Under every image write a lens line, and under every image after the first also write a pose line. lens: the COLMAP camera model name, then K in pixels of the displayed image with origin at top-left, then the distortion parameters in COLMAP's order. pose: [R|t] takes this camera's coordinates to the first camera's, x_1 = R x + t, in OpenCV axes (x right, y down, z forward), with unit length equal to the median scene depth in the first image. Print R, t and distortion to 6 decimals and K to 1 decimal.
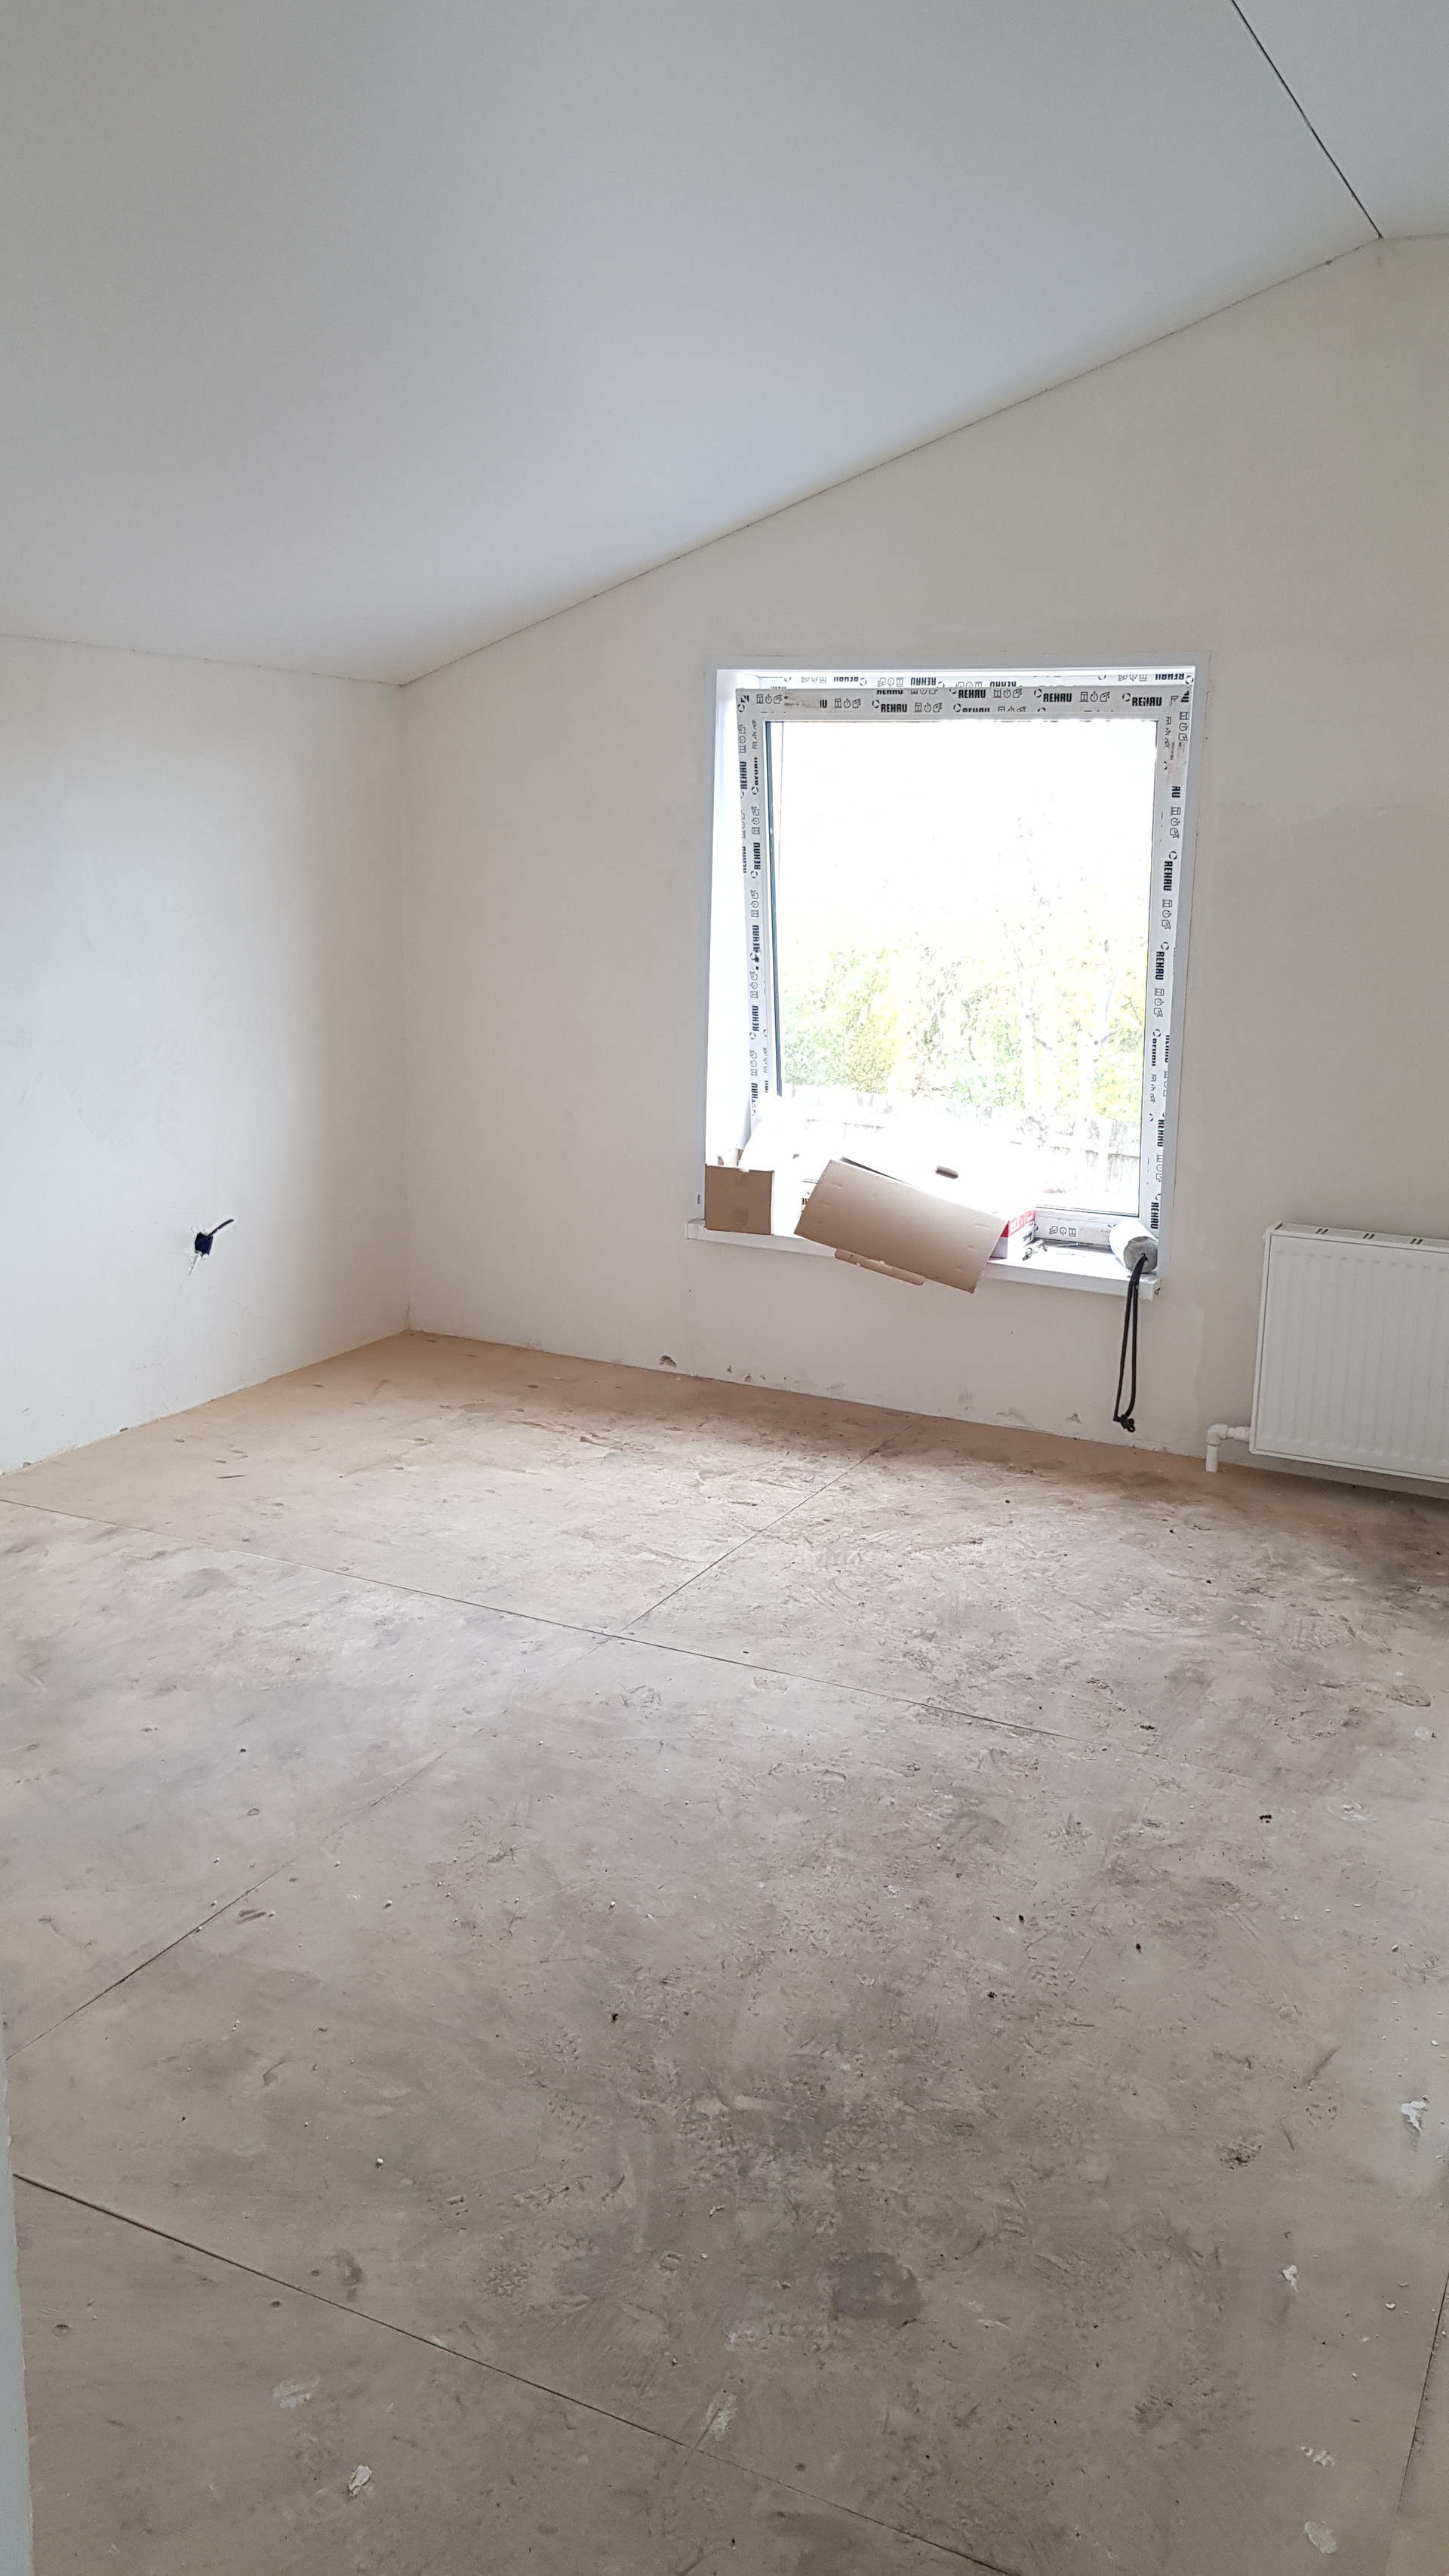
lens RADIAL K [[2049.4, 0, 740.2], [0, 2049.4, 1261.1], [0, 0, 1]] dist [0.086905, -0.149576]
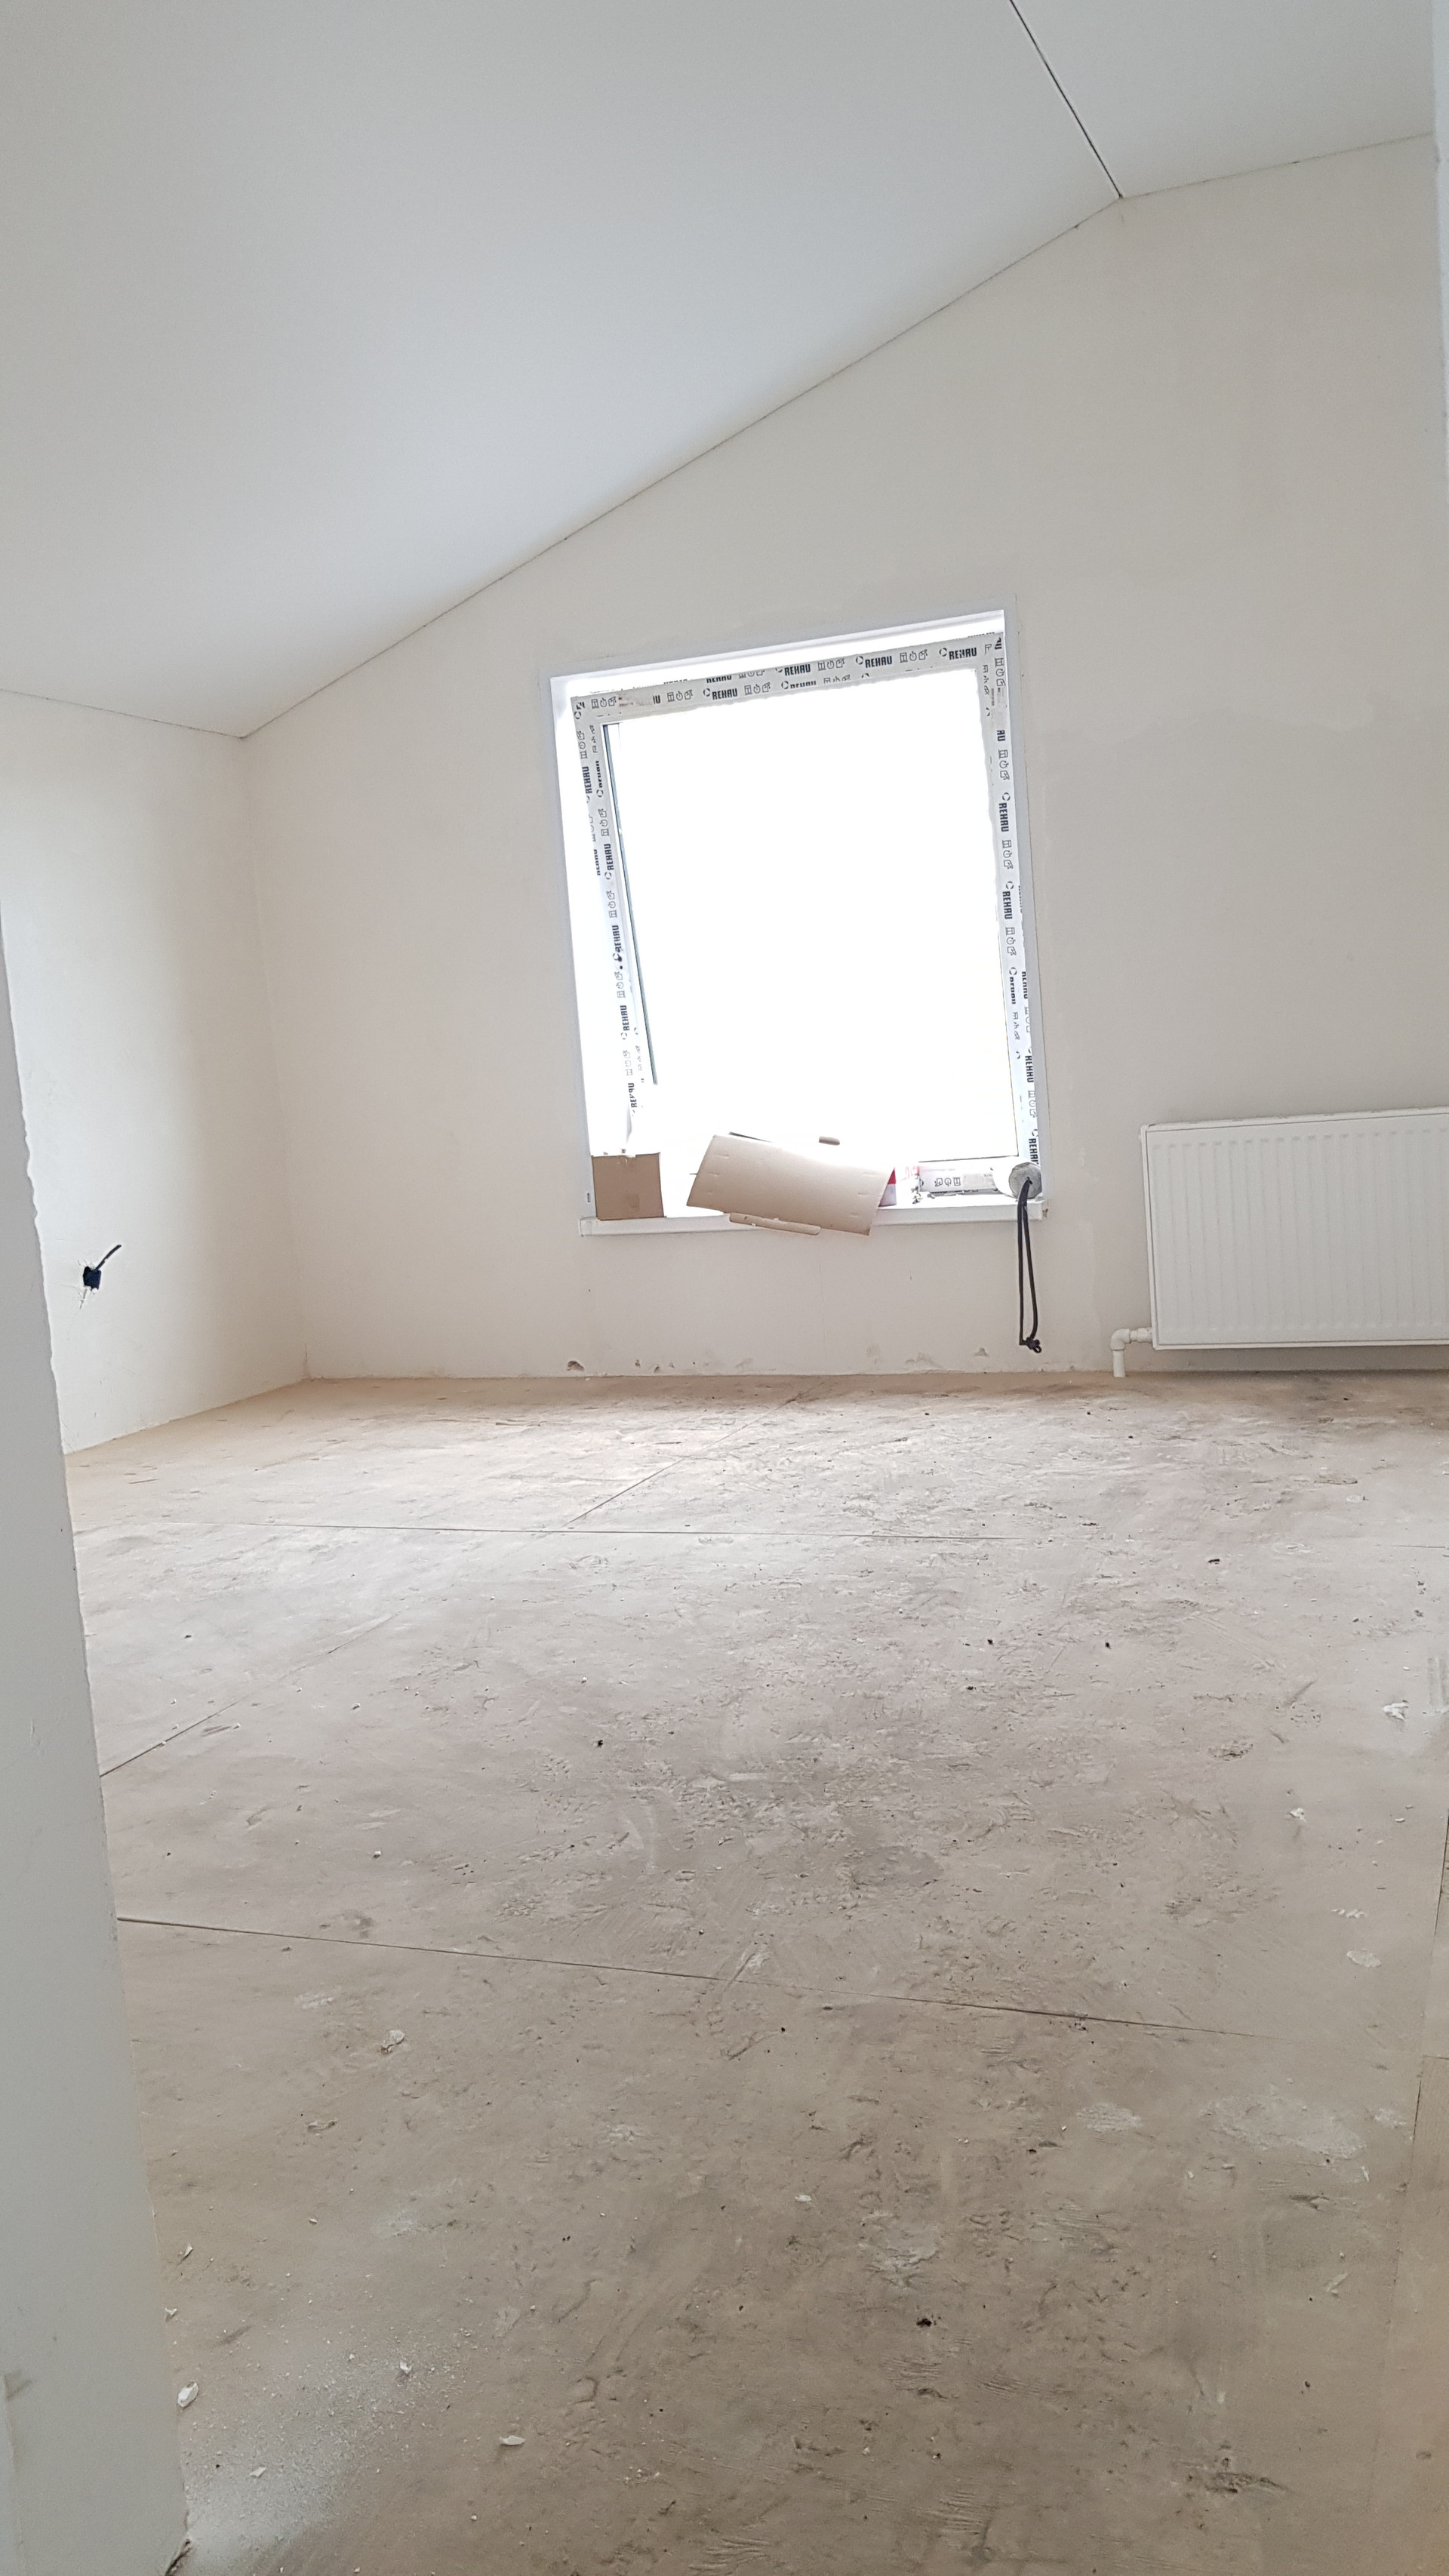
lens RADIAL K [[2049.4, 0, 760.1], [0, 2049.4, 1262.1], [0, 0, 1]] dist [0.086905, -0.149576]
pose [[0.991362, -0.108221, 0.074092, -0.021596], [0.115127, 0.988668, -0.096336, 0.159731], [-0.062826, 0.104034, 0.992587, -0.004748]]
